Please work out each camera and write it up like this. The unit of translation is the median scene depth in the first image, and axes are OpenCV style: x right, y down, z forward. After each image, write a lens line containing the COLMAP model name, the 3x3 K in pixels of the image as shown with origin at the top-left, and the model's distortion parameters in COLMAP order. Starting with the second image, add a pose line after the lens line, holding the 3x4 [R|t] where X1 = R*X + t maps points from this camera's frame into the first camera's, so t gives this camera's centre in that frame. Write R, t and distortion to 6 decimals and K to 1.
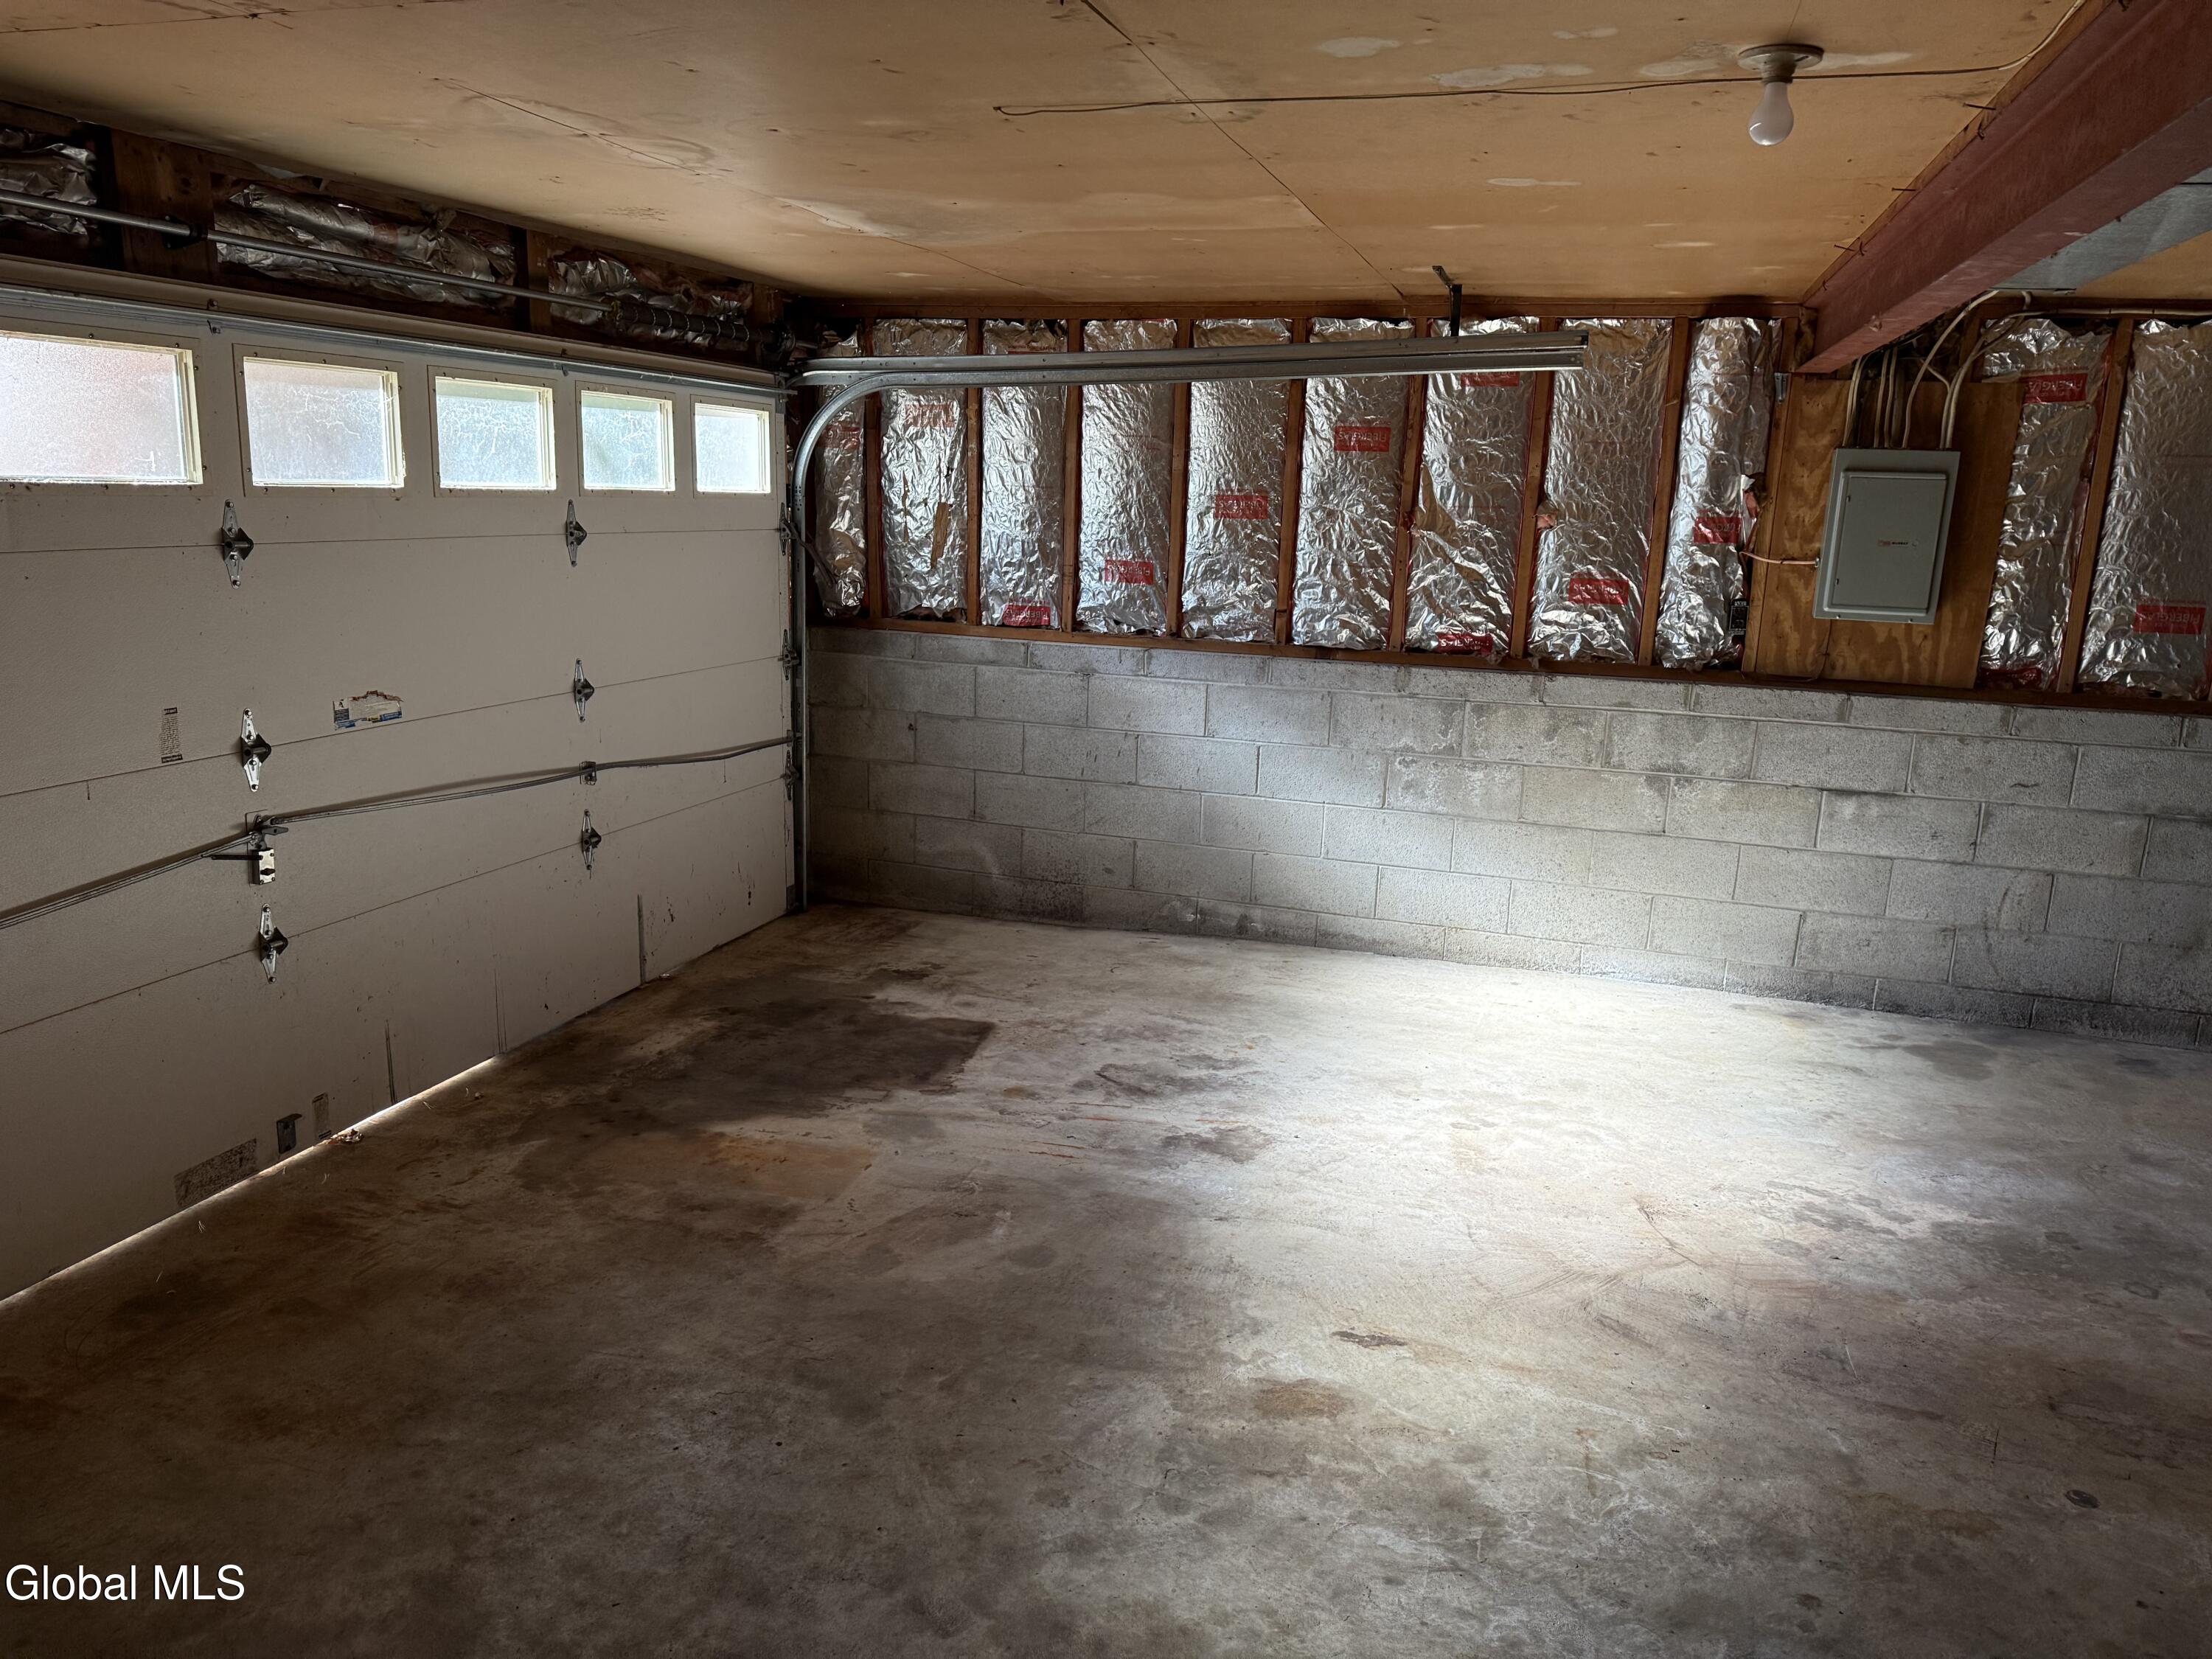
lens RADIAL K [[1540.2, 0, 1092.5], [0, 1540.2, 832.9], [0, 0, 1]] dist [0.010338, -0.022968]
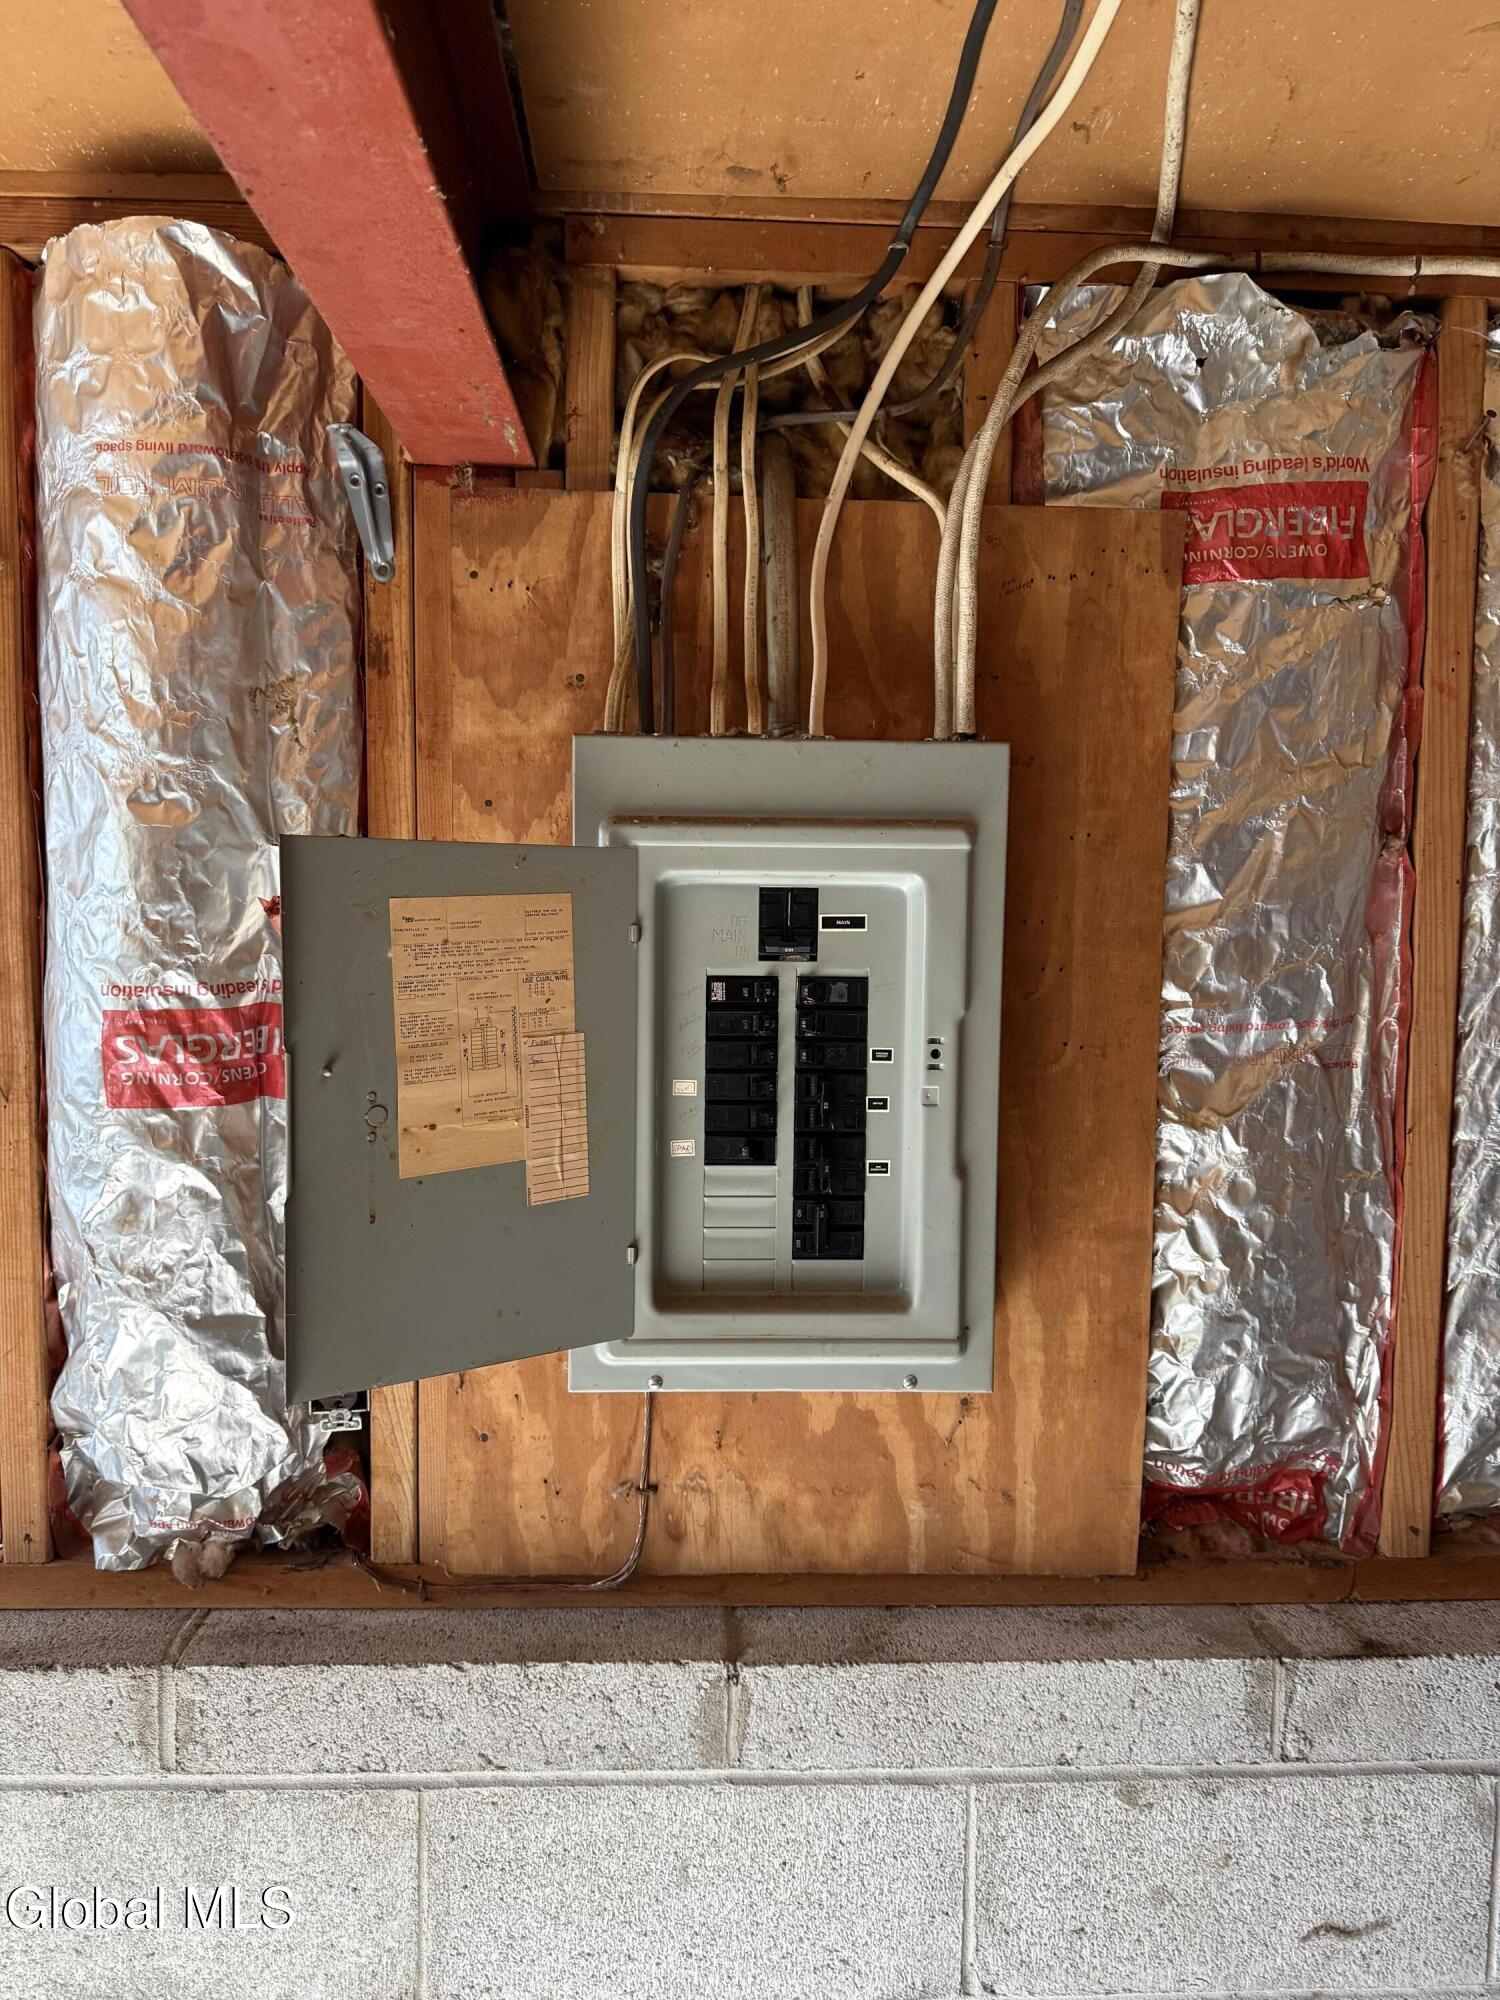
lens RADIAL K [[1392.6, 0, 752.7], [0, 1392.6, 996.8], [0, 0, 1]] dist [0.010338, -0.022968]
pose [[0.935219, -0.042376, 0.351524, 0.425982], [0.095076, 0.986405, -0.134035, -0.172607], [-0.341065, 0.158774, 0.926534, 0.781043]]
